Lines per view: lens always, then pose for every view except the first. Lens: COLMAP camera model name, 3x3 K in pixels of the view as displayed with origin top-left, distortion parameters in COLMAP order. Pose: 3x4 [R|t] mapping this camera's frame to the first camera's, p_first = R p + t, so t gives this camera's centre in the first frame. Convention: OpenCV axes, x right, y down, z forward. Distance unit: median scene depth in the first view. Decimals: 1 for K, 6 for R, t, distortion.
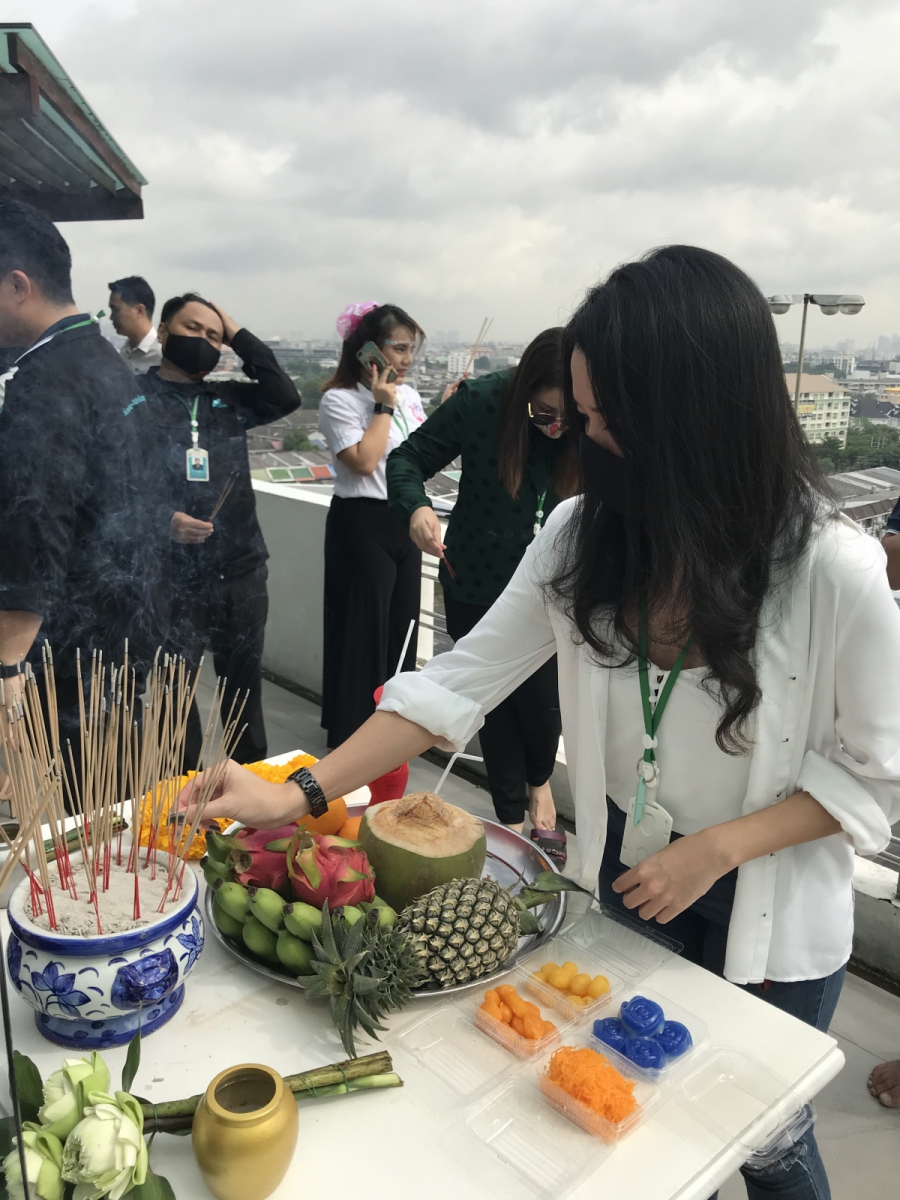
lens RADIAL K [[995.7, 0, 455.4], [0, 995.7, 602.5], [0, 0, 1]] dist [-0.027953, 0.052469]
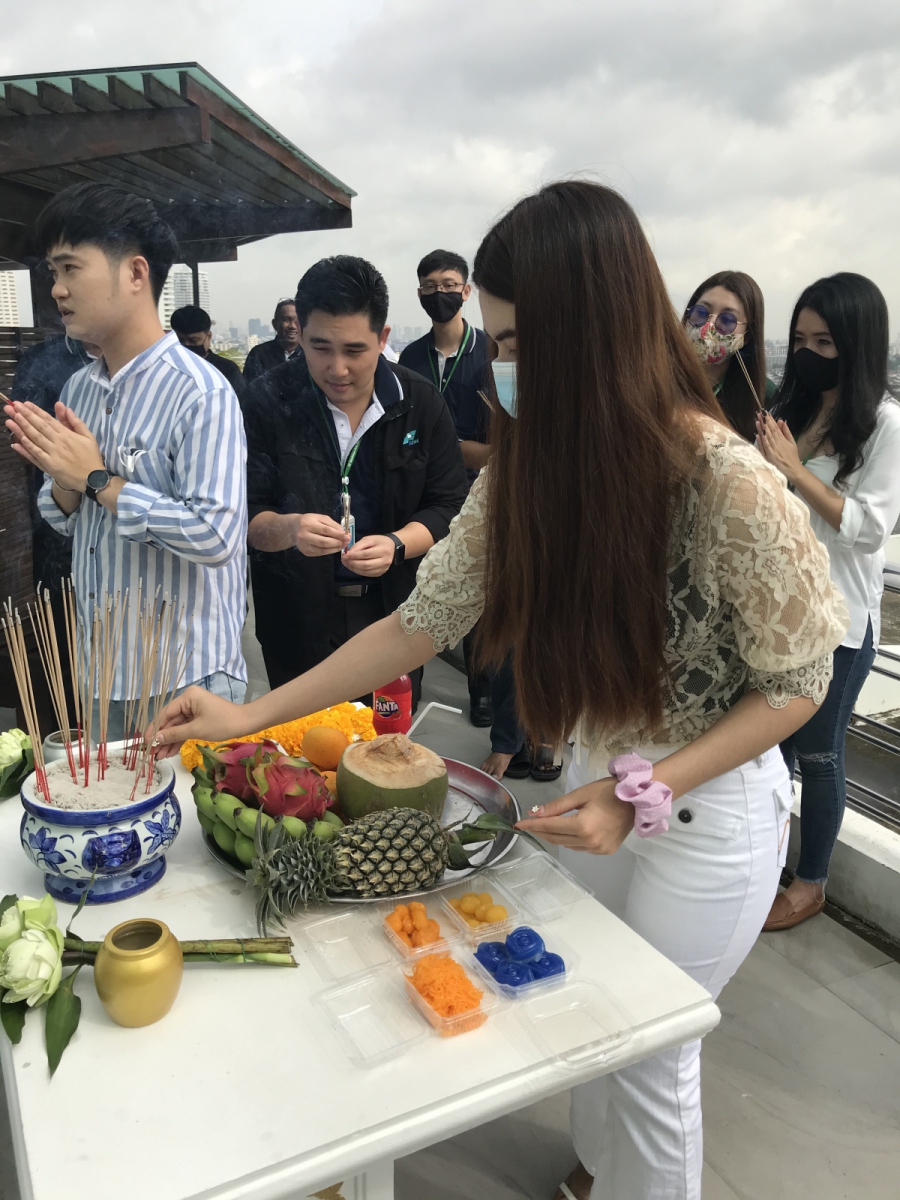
lens RADIAL K [[991.5, 0, 454.6], [0, 991.5, 597.4], [0, 0, 1]] dist [-0.003729, 0.024470]
pose [[0.966041, 0.054017, -0.252678, 0.362207], [-0.055230, 0.998471, 0.002297, 0.037674], [0.252416, 0.011737, 0.967548, -0.076651]]
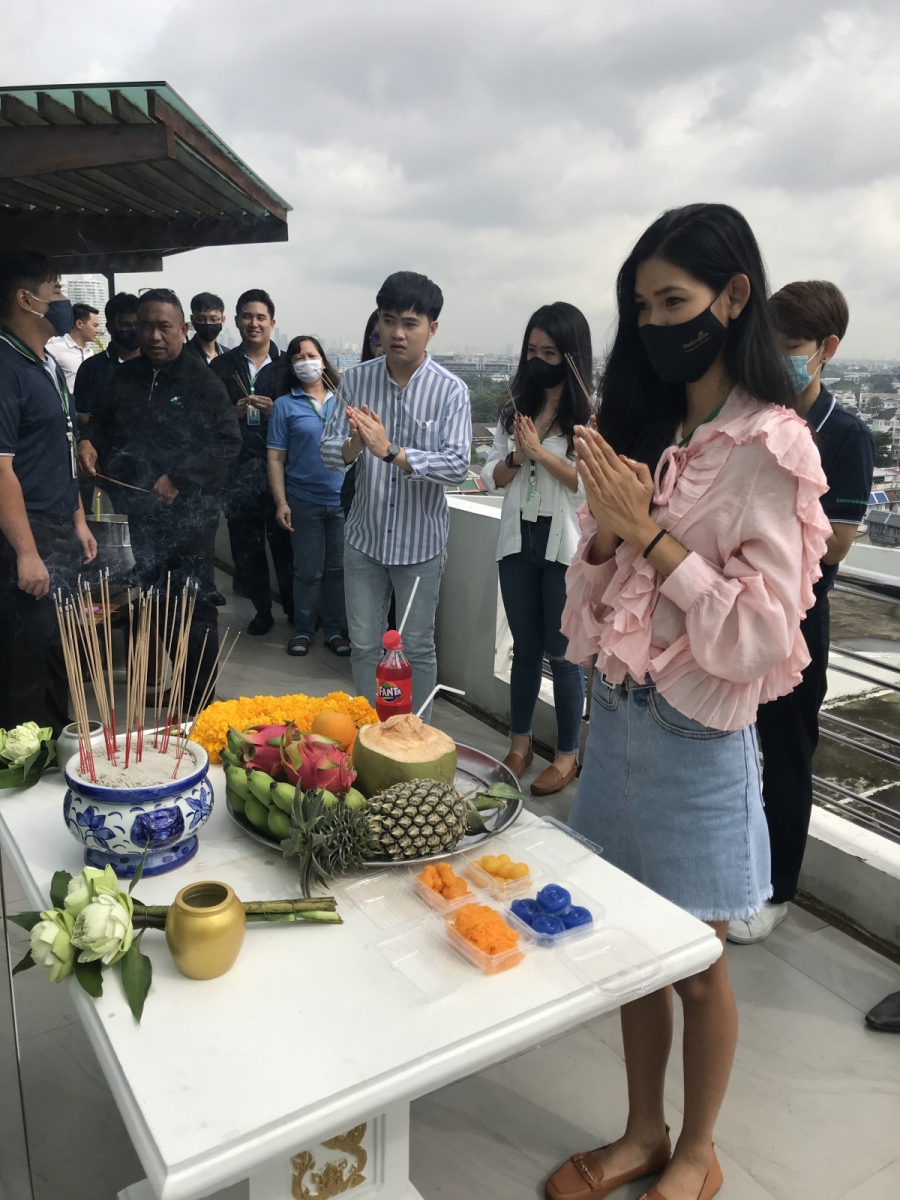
lens RADIAL K [[987.6, 0, 455.4], [0, 987.6, 596.0], [0, 0, 1]] dist [0.016643, -0.015884]
pose [[0.986126, 0.036964, -0.161834, 0.254847], [-0.039959, 0.999084, -0.015288, 0.075490], [0.161120, 0.021542, 0.986700, -0.214202]]
